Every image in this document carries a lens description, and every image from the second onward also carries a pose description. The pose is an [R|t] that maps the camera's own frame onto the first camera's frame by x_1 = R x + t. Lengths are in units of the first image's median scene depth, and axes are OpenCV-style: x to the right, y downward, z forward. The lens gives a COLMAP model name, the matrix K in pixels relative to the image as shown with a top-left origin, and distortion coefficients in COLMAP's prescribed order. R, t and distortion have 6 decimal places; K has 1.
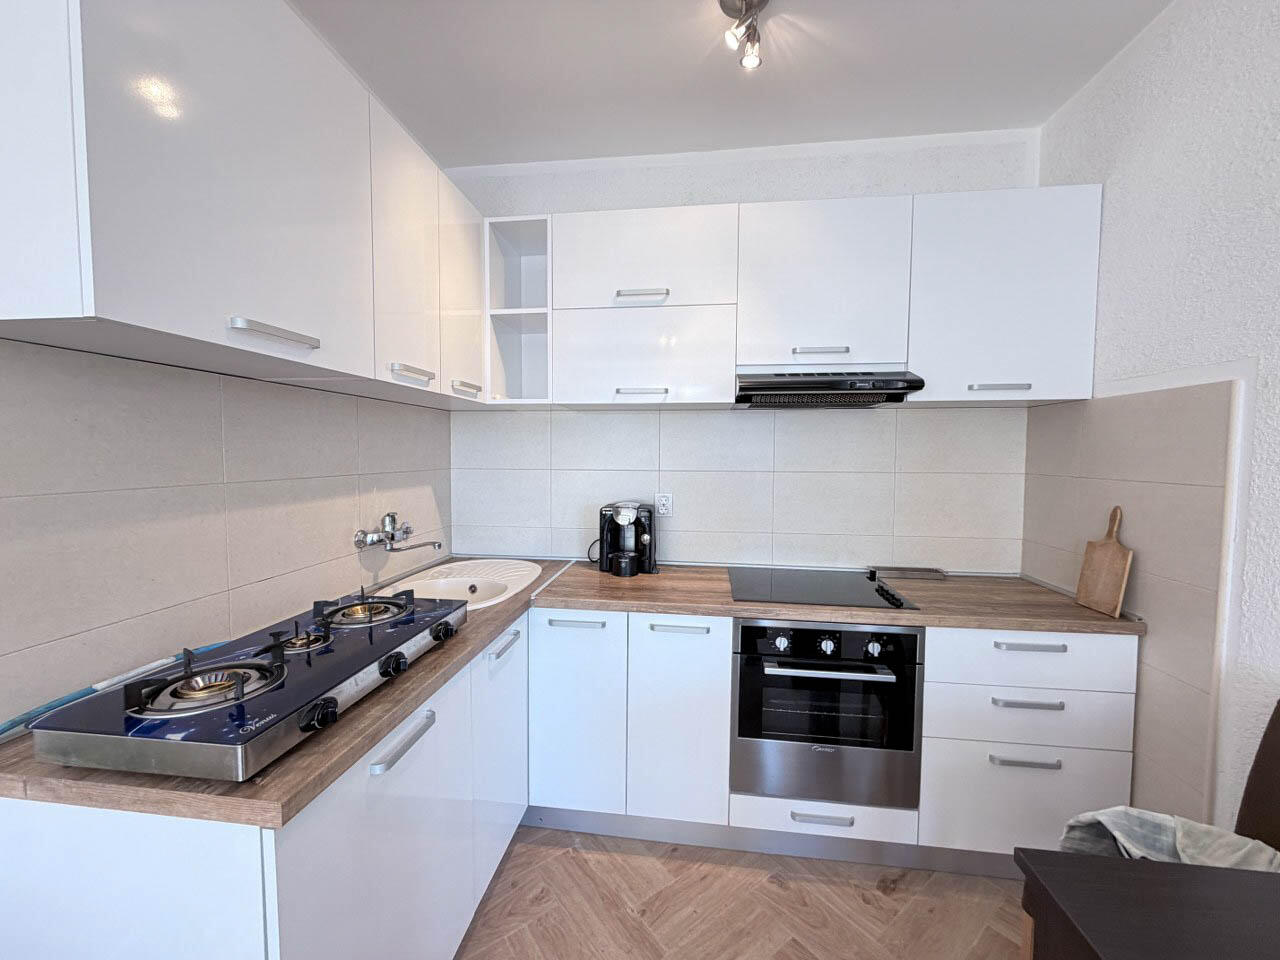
lens RADIAL K [[508.6, 0, 640.0], [0, 508.6, 480.0], [0, 0, 1]] dist [-0.000344, -0.000127]
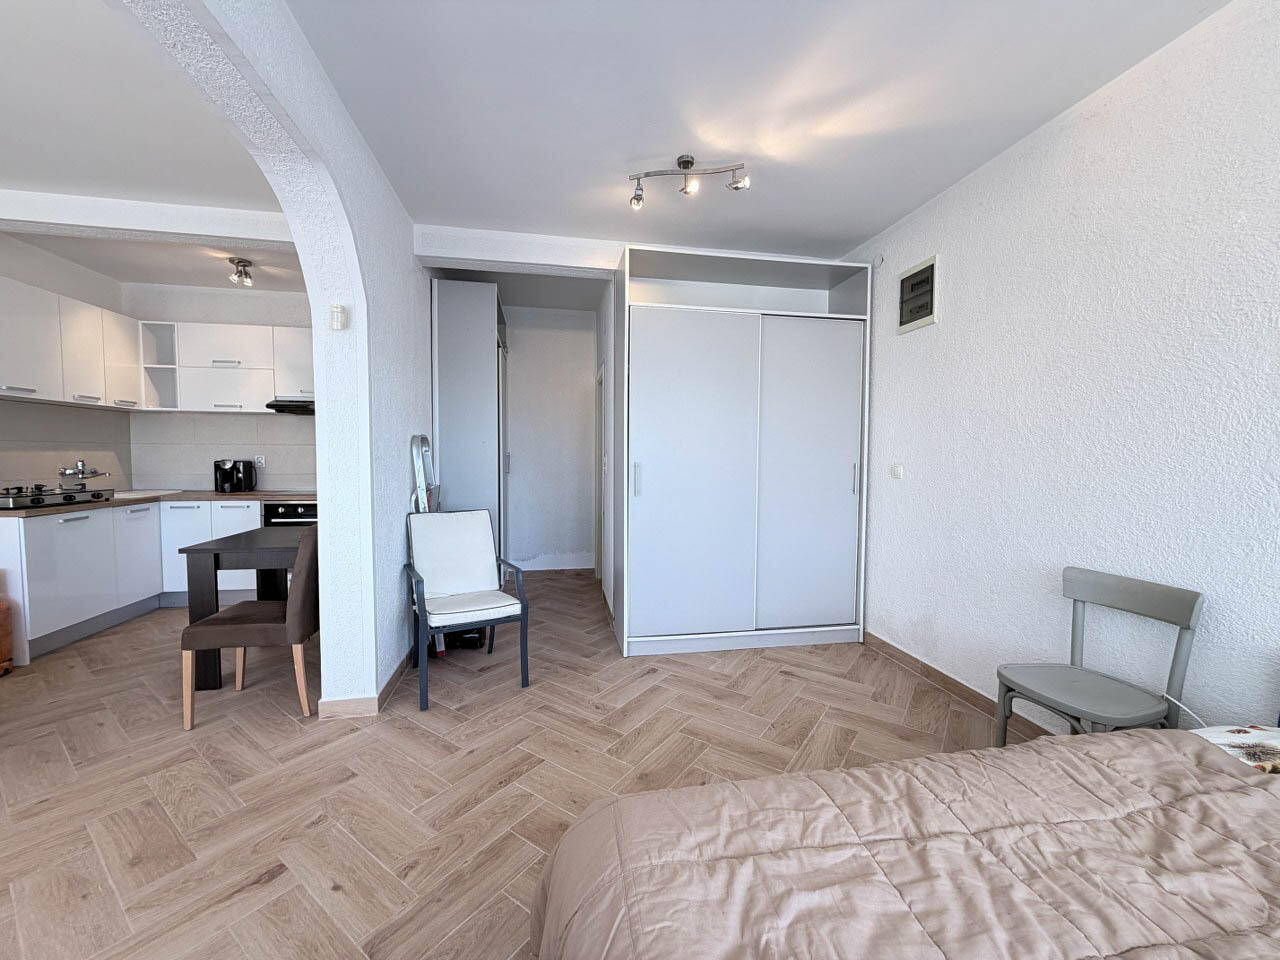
lens RADIAL K [[508.6, 0, 640.0], [0, 508.6, 480.0], [0, 0, 1]] dist [-0.000344, -0.000127]
pose [[0.953916, -0.015661, 0.299665, 1.047529], [0.016135, 0.999869, 0.000891, 0.173085], [-0.299640, 0.003985, 0.954044, -1.644499]]
